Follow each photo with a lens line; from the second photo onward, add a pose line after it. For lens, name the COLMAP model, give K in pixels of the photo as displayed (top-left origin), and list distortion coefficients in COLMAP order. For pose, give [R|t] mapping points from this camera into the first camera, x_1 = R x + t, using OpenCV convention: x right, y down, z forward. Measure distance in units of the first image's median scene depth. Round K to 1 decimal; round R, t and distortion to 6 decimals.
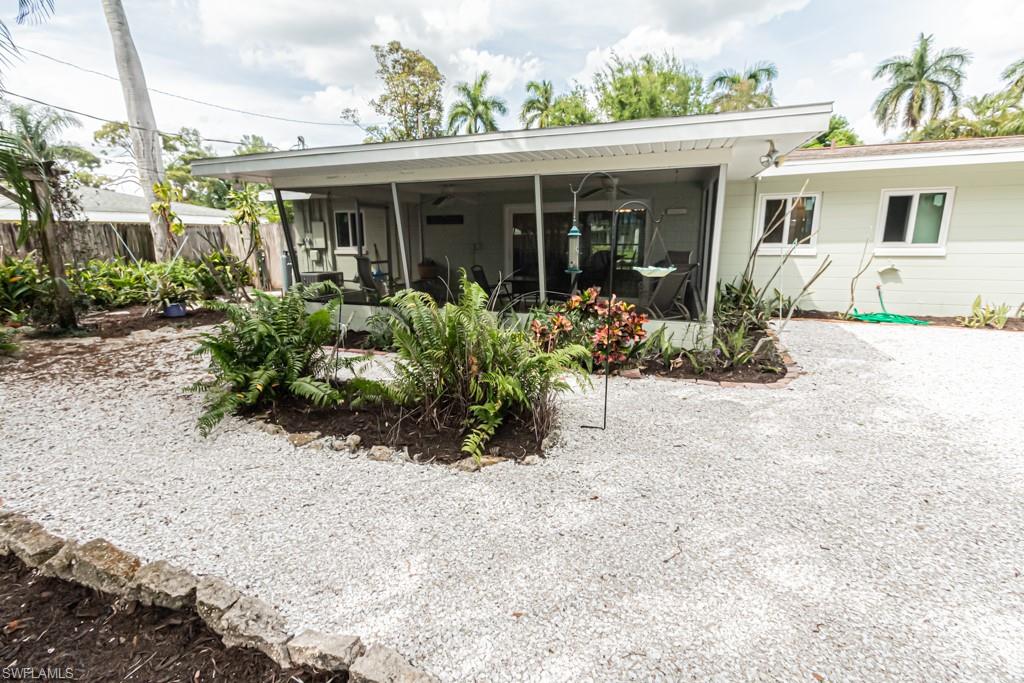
lens RADIAL K [[471.2, 0, 509.1], [0, 471.2, 335.8], [0, 0, 1]] dist [0.006822, -0.002584]
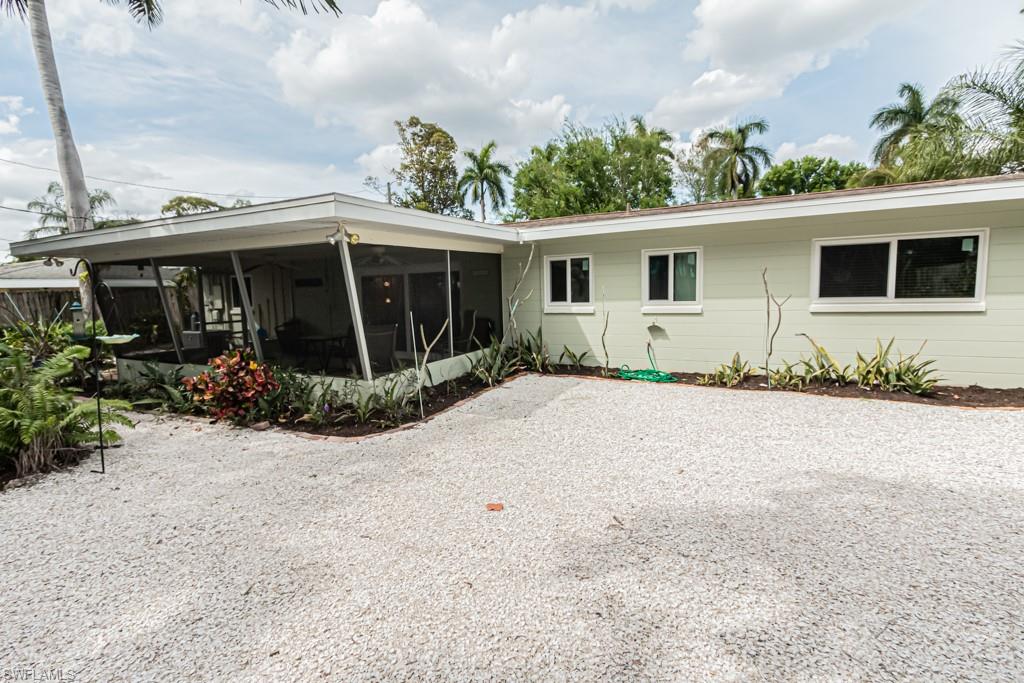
lens RADIAL K [[471.2, 0, 504.5], [0, 471.2, 335.7], [0, 0, 1]] dist [0.006822, -0.002584]
pose [[0.993585, -0.005152, -0.112975, 0.124732], [-0.007084, 0.994164, -0.107642, -0.001987], [0.112870, 0.107752, 0.987750, -0.006775]]
